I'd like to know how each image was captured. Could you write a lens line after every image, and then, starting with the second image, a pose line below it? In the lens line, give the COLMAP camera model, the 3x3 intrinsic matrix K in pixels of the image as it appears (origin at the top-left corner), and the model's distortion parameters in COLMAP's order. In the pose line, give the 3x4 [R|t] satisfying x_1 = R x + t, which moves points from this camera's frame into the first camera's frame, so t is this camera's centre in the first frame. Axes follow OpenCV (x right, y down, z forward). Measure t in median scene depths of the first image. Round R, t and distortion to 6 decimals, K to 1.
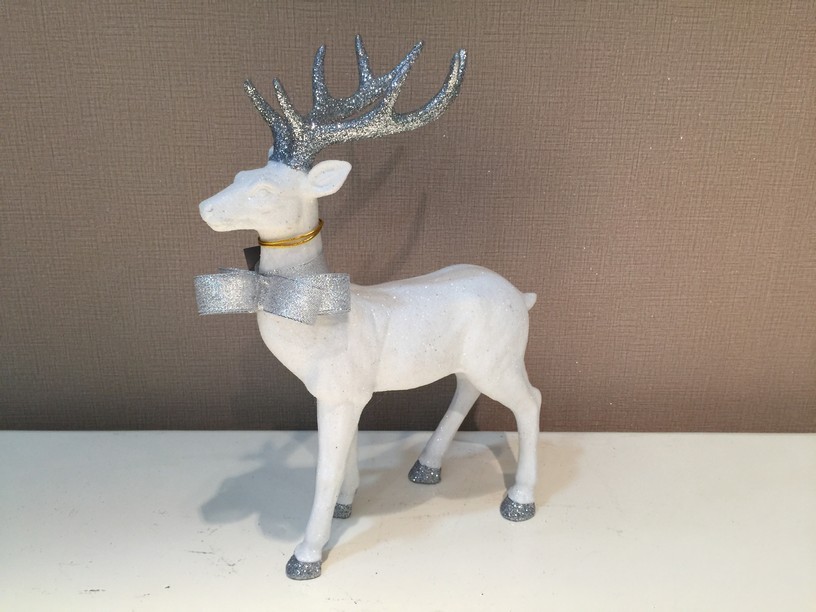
lens RADIAL K [[735.6, 0, 411.4], [0, 735.6, 307.6], [0, 0, 1]] dist [0.089888, -0.162142]
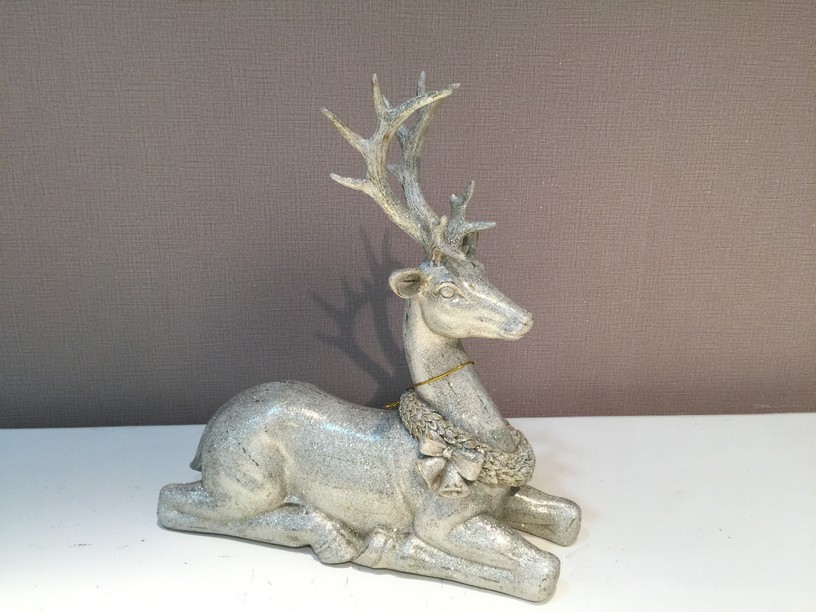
lens RADIAL K [[735.6, 0, 419.7], [0, 735.6, 300.2], [0, 0, 1]] dist [0.089888, -0.162142]
pose [[0.998422, -0.014758, 0.054187, 0.057178], [0.017387, 0.998677, -0.048389, 0.035389], [-0.053401, 0.049255, 0.997358, -0.222838]]
